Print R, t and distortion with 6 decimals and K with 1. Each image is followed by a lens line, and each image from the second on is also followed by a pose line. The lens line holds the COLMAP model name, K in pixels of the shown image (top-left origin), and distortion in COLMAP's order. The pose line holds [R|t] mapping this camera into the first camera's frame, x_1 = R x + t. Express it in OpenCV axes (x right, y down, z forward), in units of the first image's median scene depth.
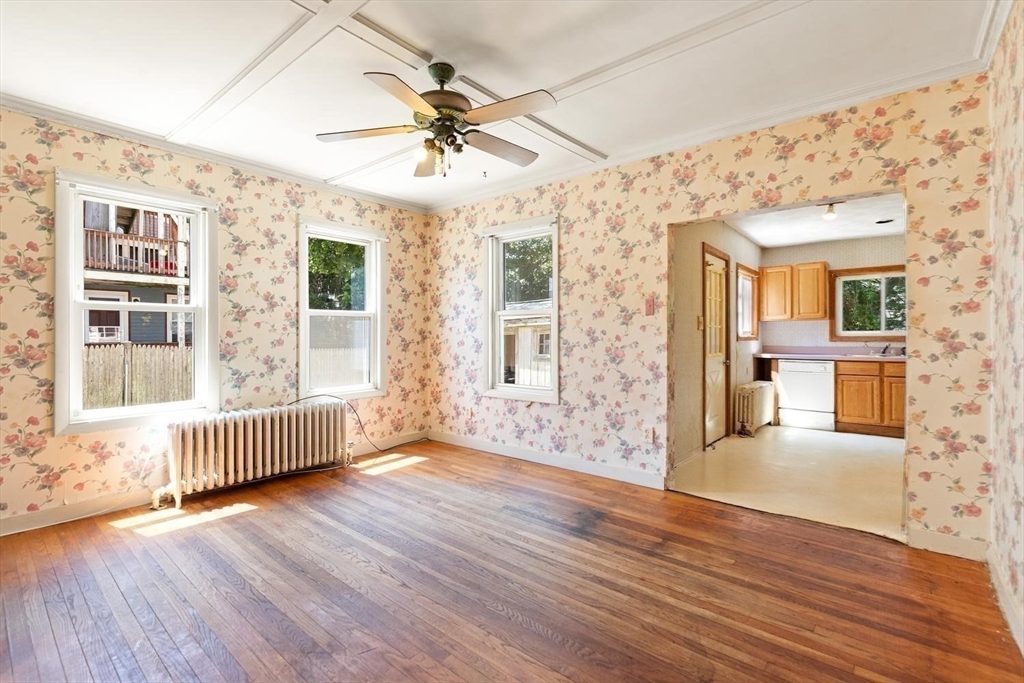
lens RADIAL K [[461.6, 0, 509.0], [0, 461.6, 334.5], [0, 0, 1]] dist [0.004640, 0.000074]
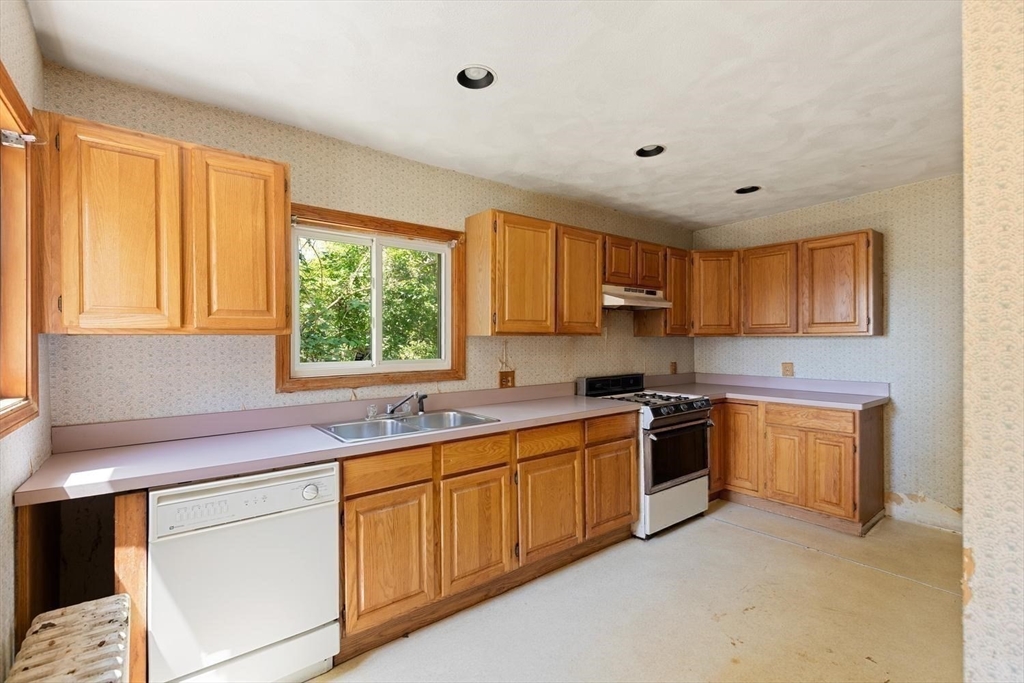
lens RADIAL K [[458.3, 0, 512.7], [0, 458.3, 347.0], [0, 0, 1]] dist [0.008715, 0.000011]
pose [[0.209640, -0.006311, 0.977758, 0.667098], [0.003761, 0.999977, 0.005648, -0.041499], [-0.977771, 0.002493, 0.209659, 1.319918]]
